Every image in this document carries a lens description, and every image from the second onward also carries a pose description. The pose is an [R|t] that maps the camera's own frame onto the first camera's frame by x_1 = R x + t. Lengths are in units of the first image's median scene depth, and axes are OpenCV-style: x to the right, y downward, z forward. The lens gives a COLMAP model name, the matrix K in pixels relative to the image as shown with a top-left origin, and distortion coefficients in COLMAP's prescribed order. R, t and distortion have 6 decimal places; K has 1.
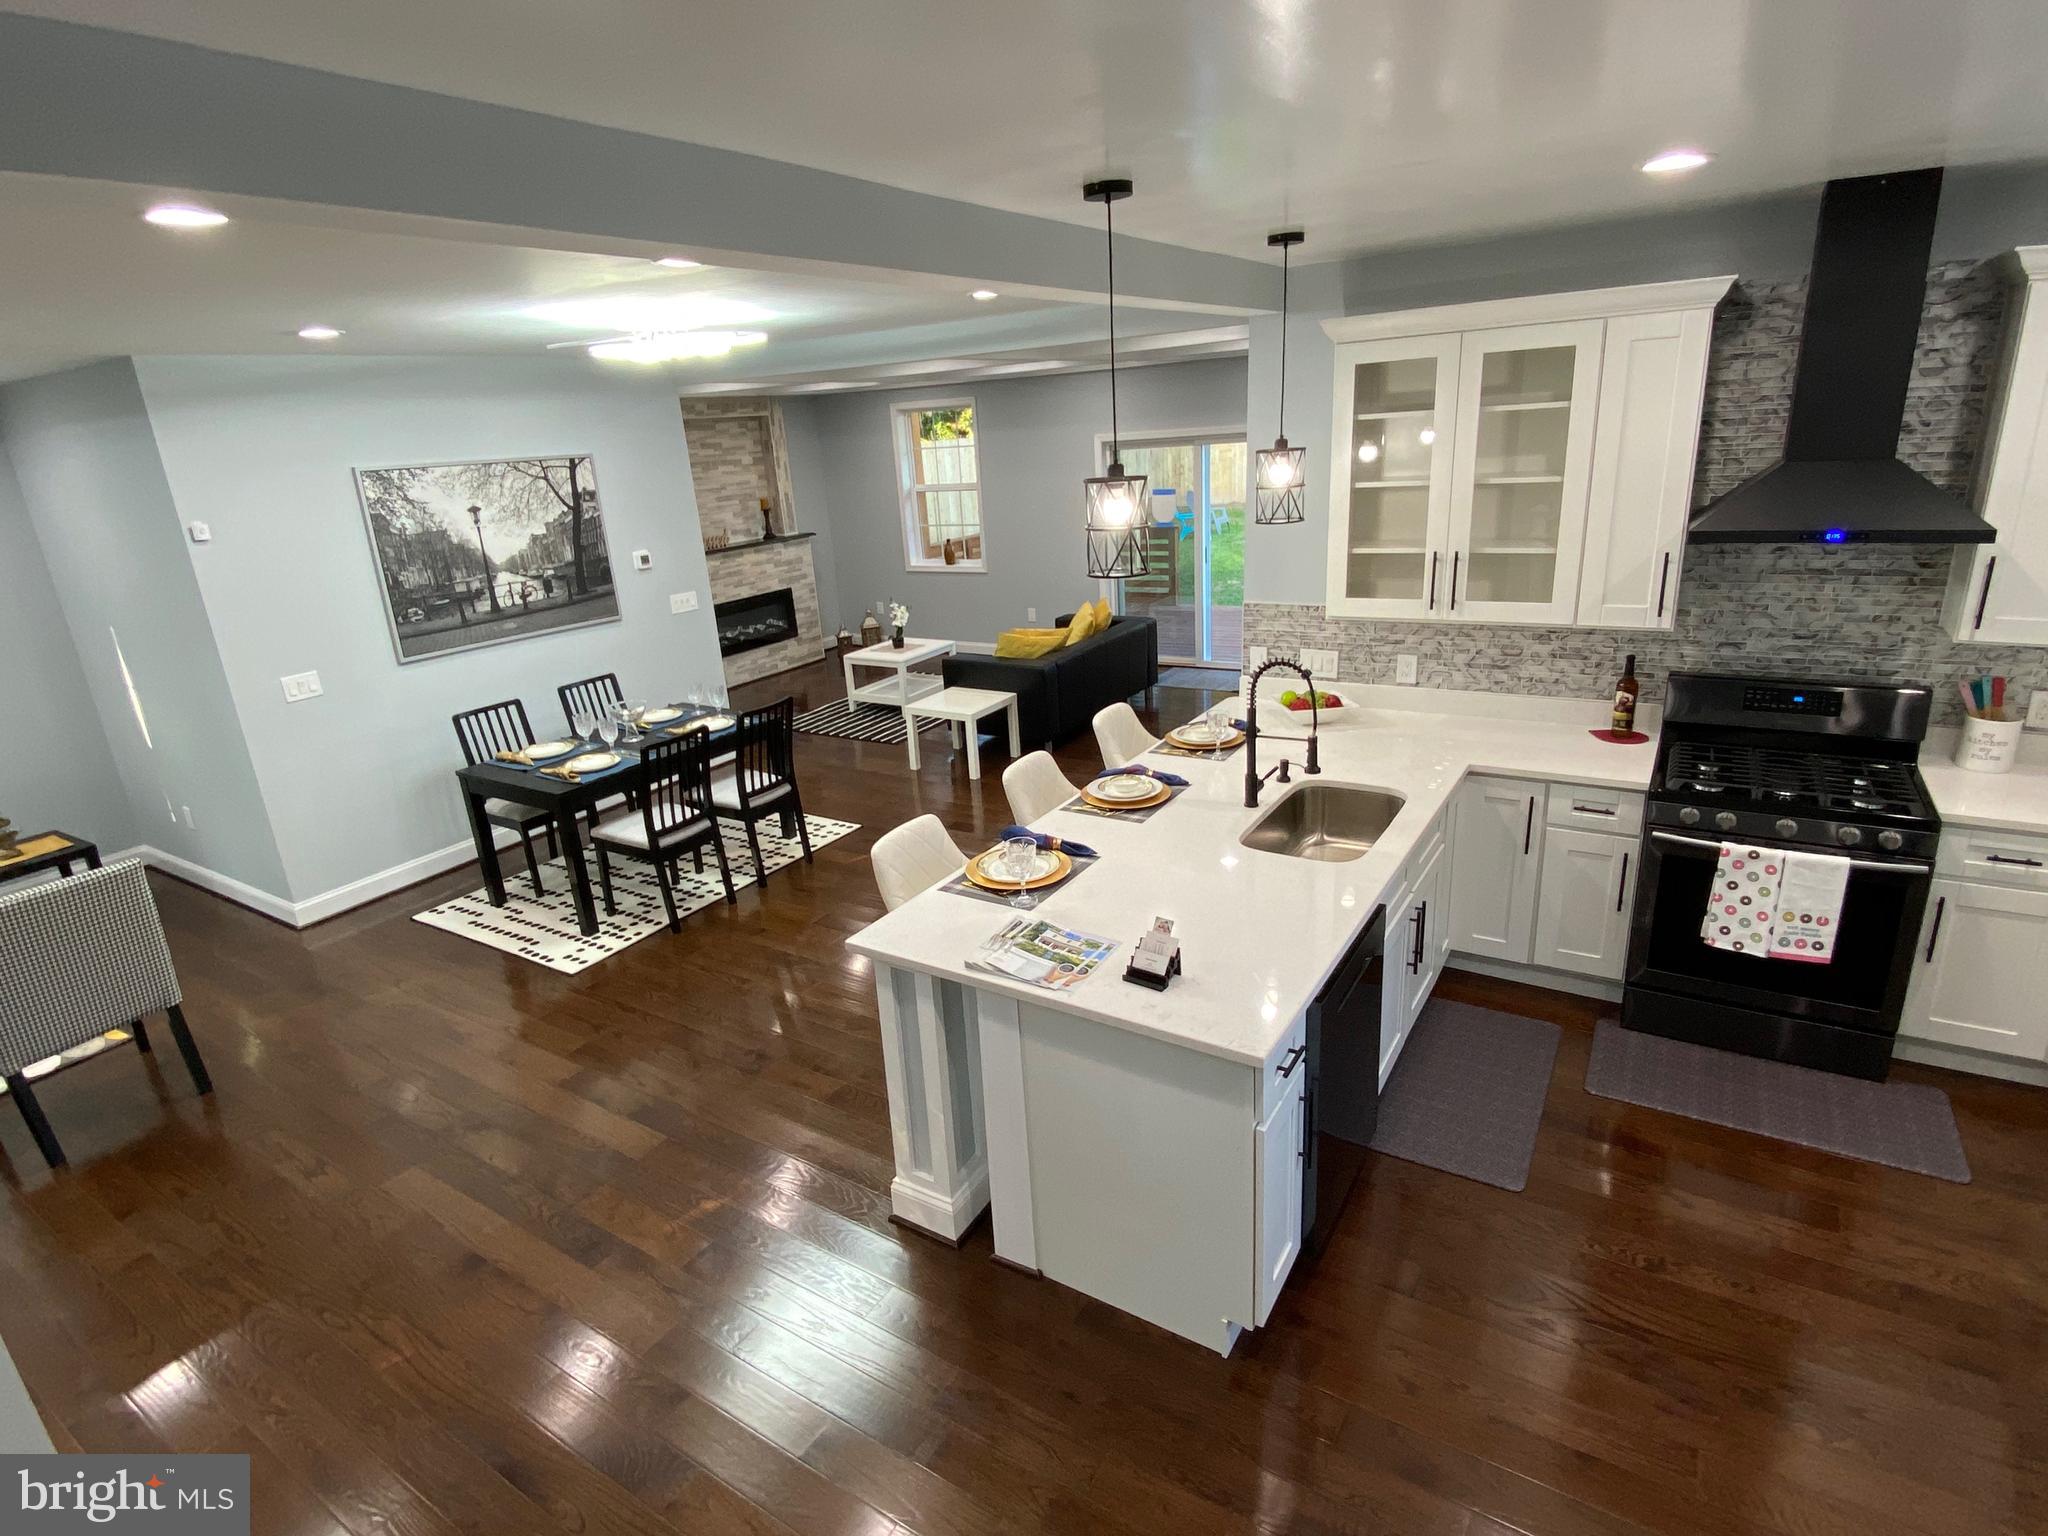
lens RADIAL K [[1054.2, 0, 1017.9], [0, 1054.2, 775.3], [0, 0, 1]] dist [0.052216, -0.048796]
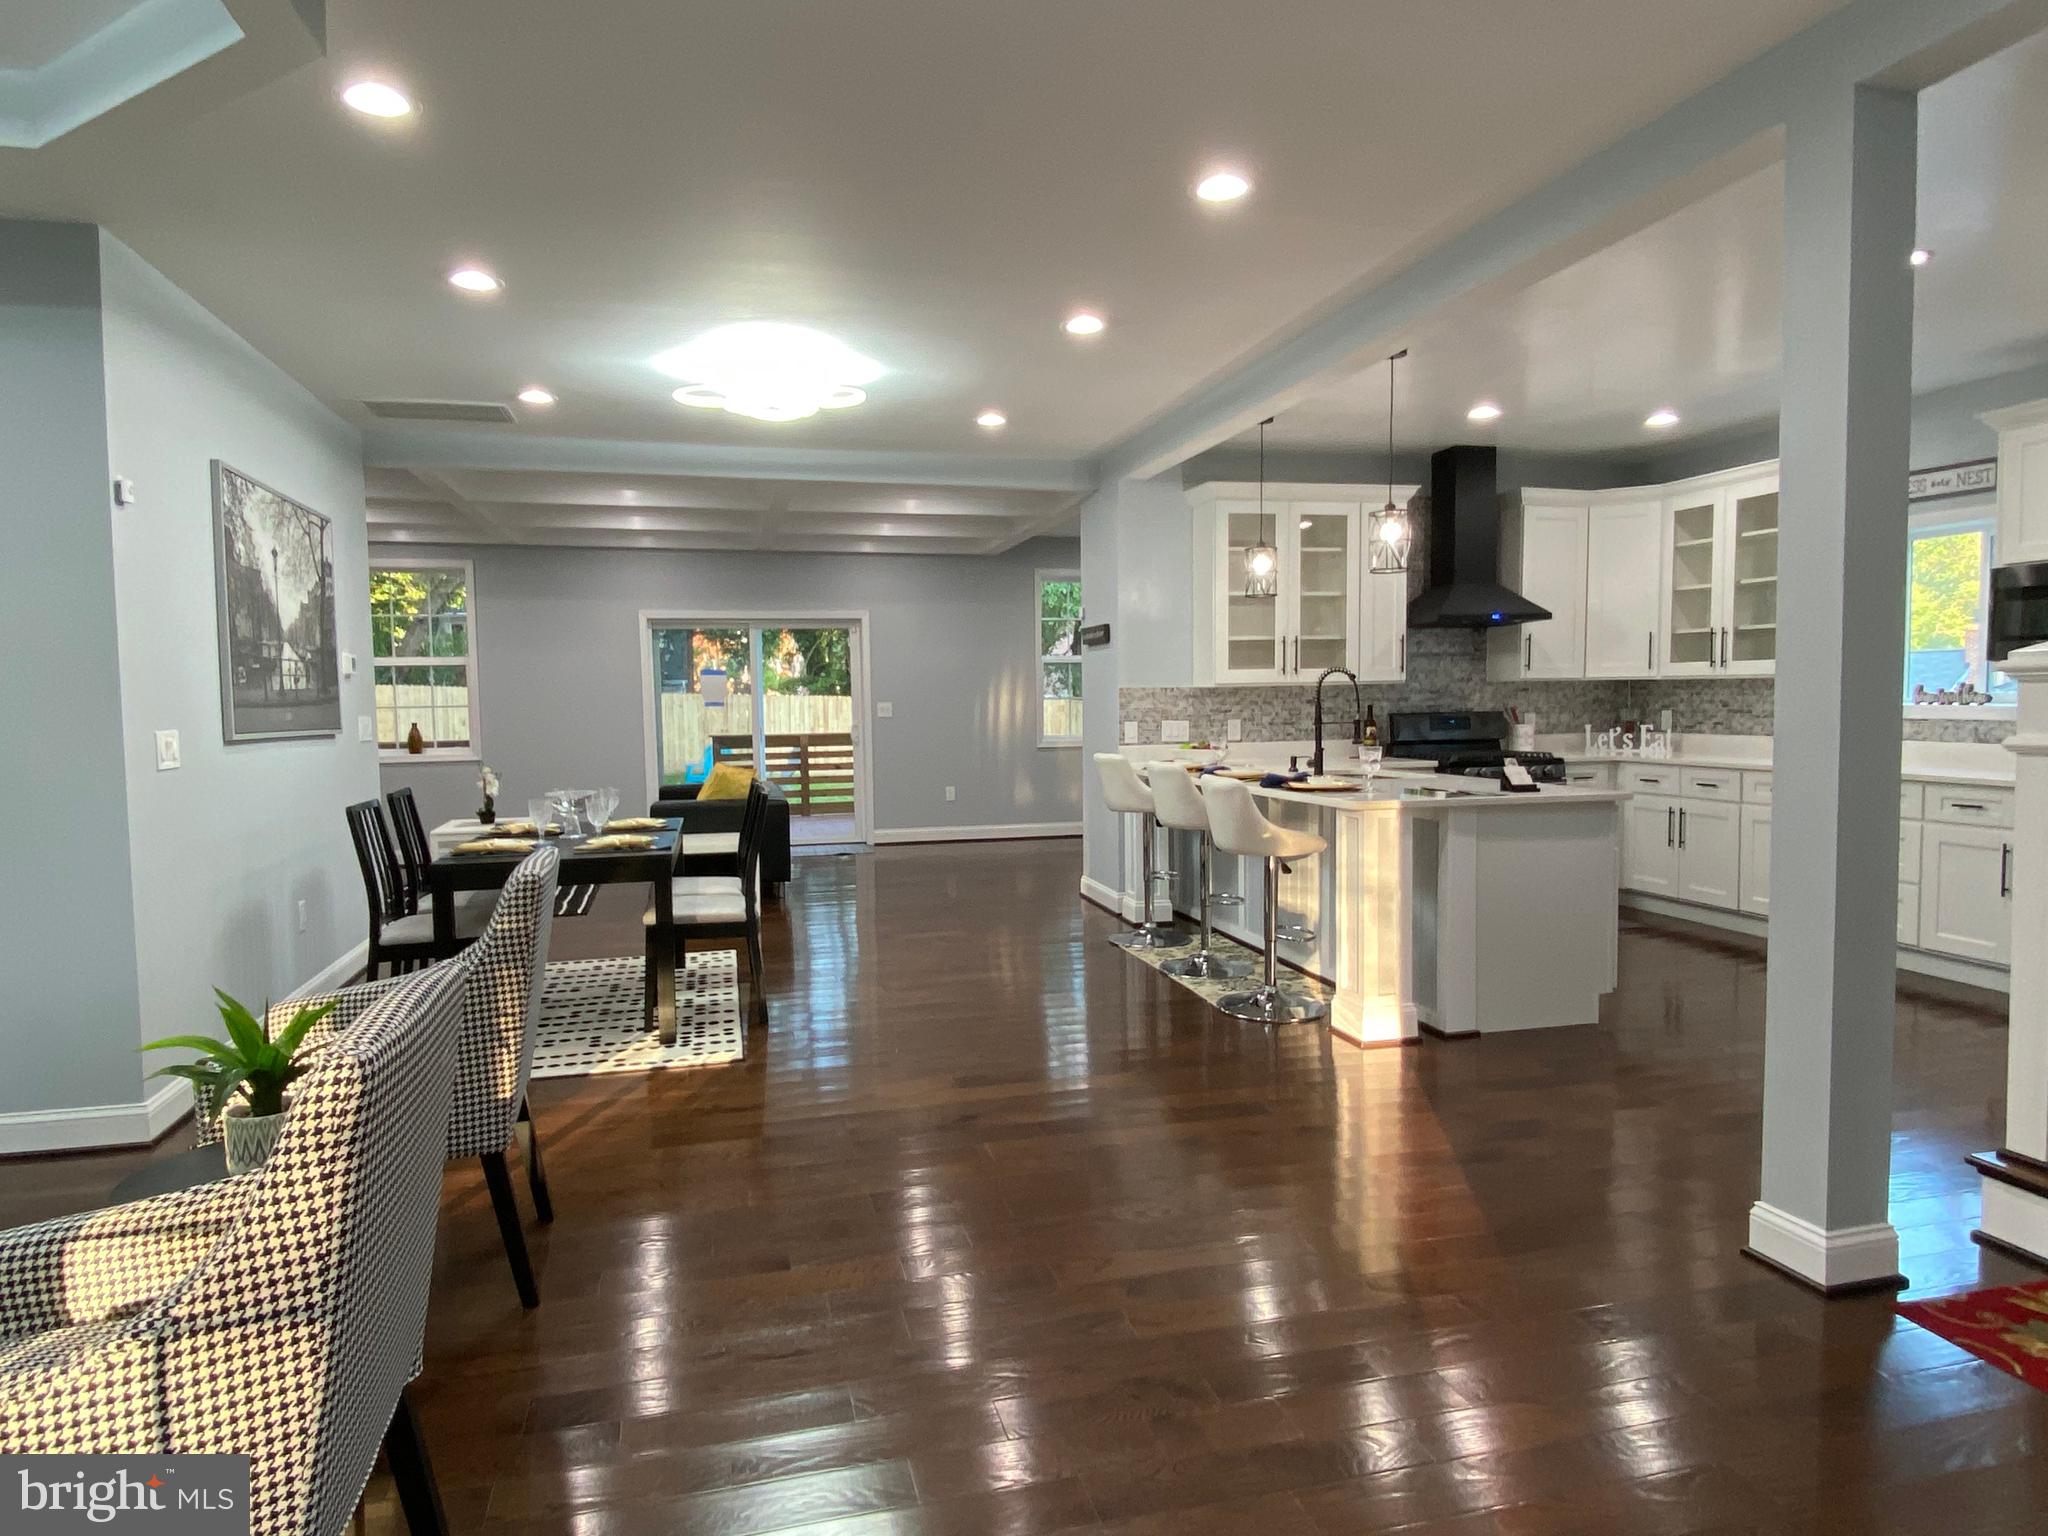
lens RADIAL K [[1246.7, 0, 1013.1], [0, 1246.7, 770.2], [0, 0, 1]] dist [0.078950, -0.074929]
pose [[0.678084, 0.009130, 0.734927, -0.902504], [0.206930, 0.957103, -0.202816, 0.194317], [-0.705253, 0.289605, 0.647107, 0.139355]]
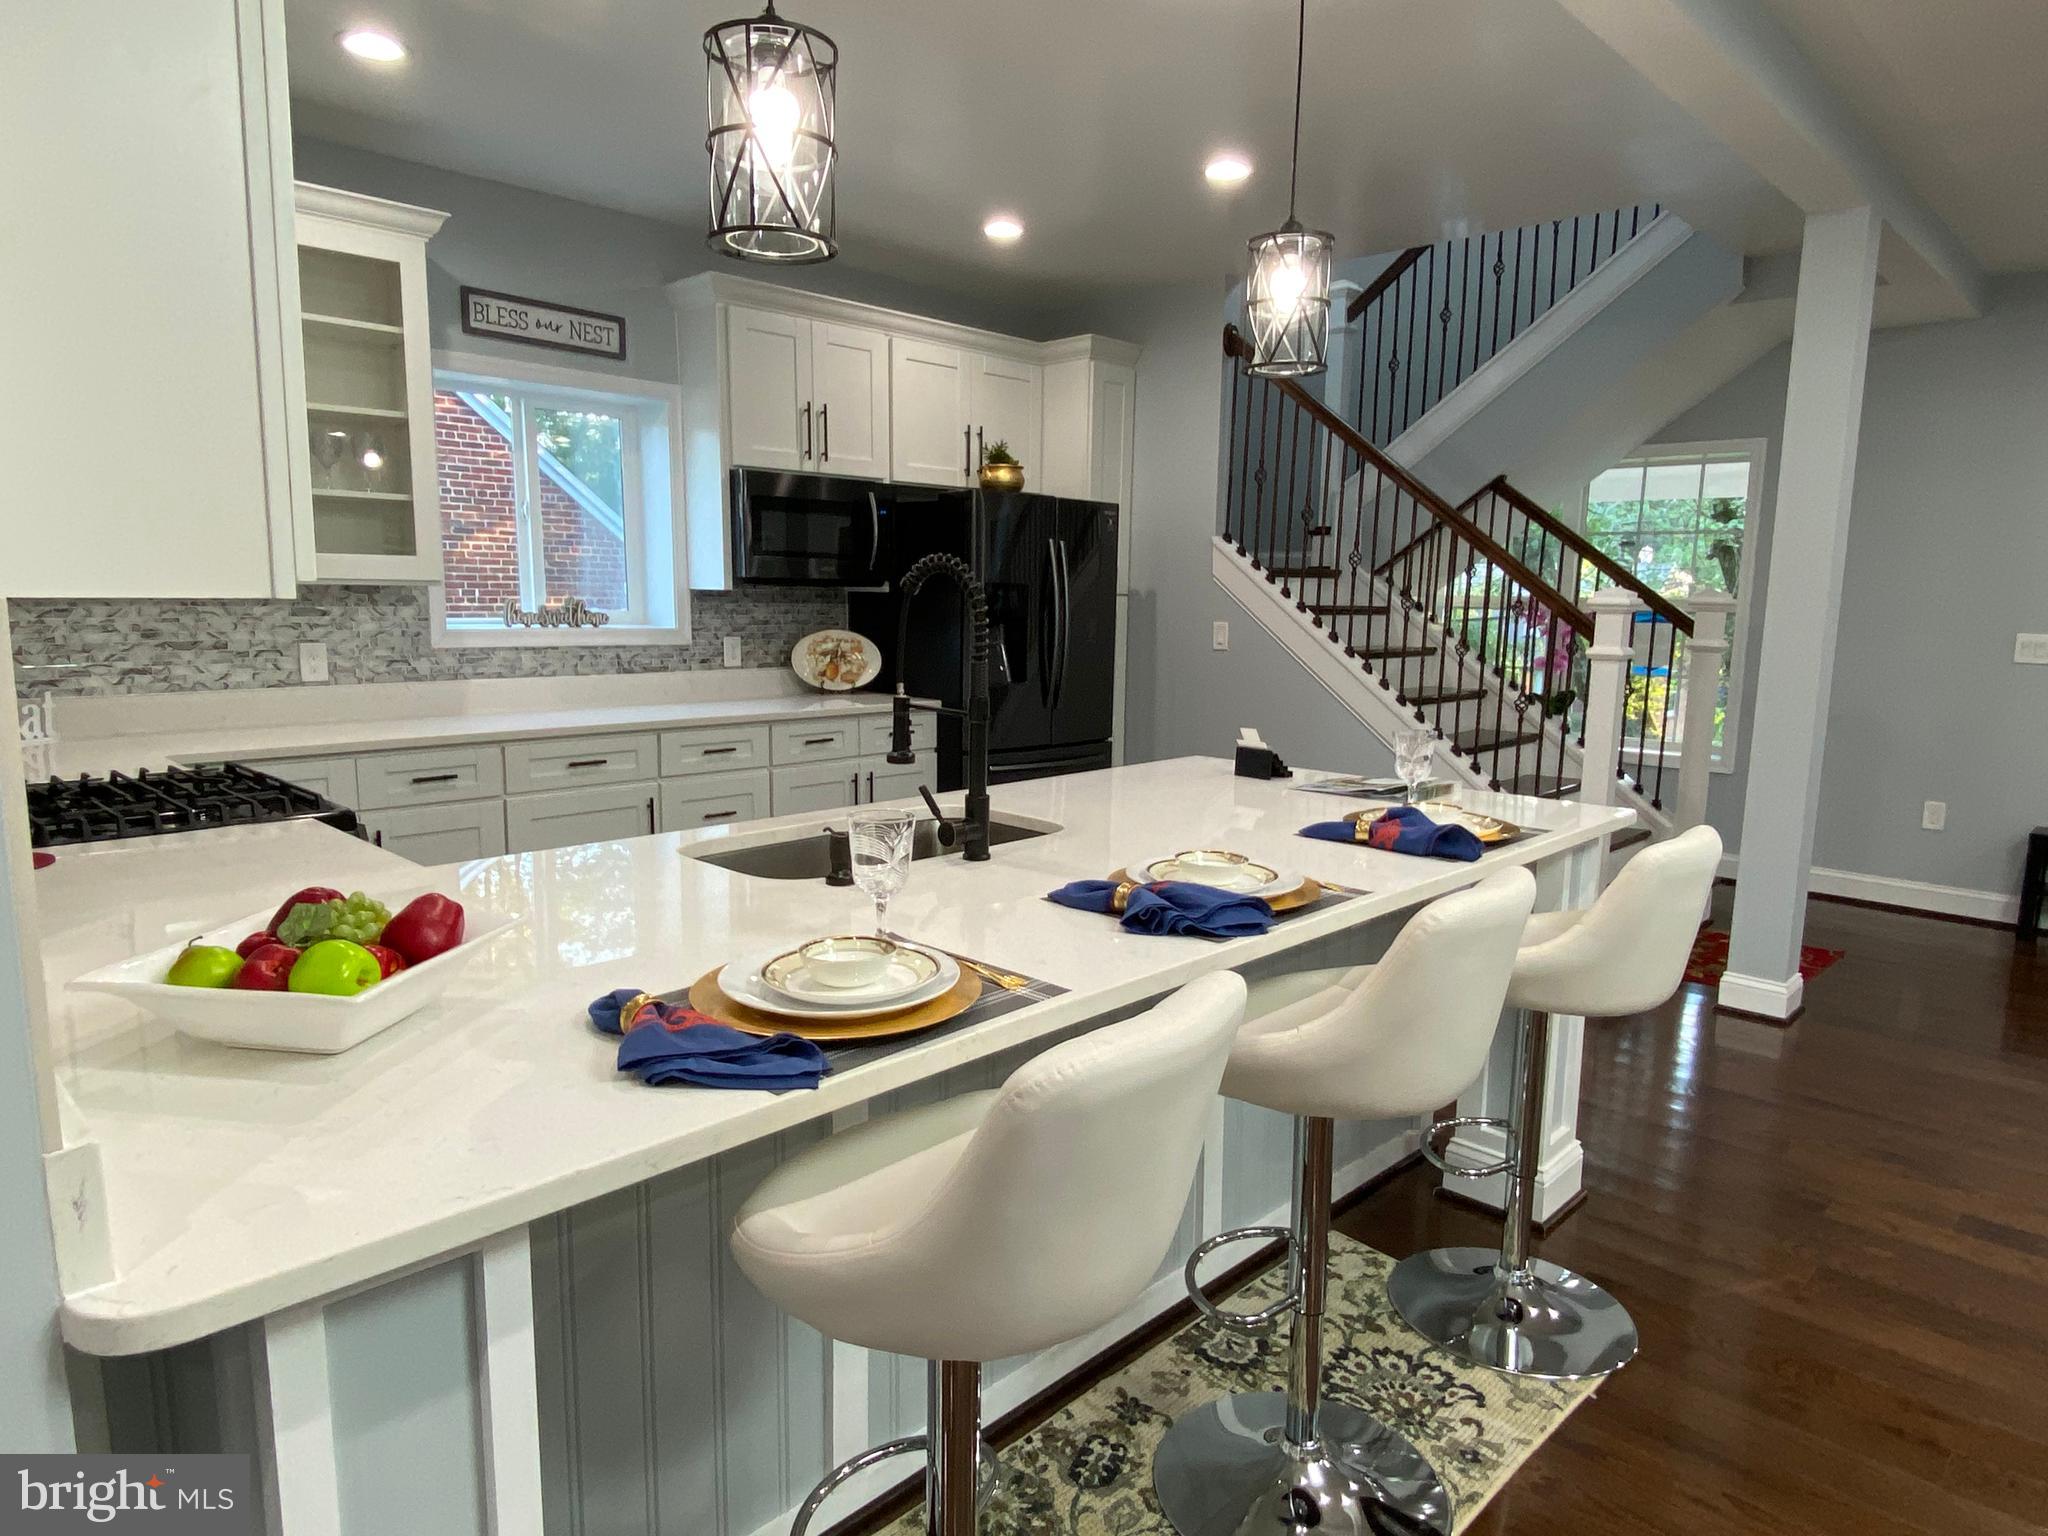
lens RADIAL K [[1230.3, 0, 1031.9], [0, 1230.3, 768.8], [0, 0, 1]] dist [0.071554, -0.081974]
pose [[-0.979176, 0.018540, 0.202164, 0.052128], [0.106719, 0.894137, 0.434891, -0.186295], [-0.172699, 0.447410, -0.877496, 1.046920]]
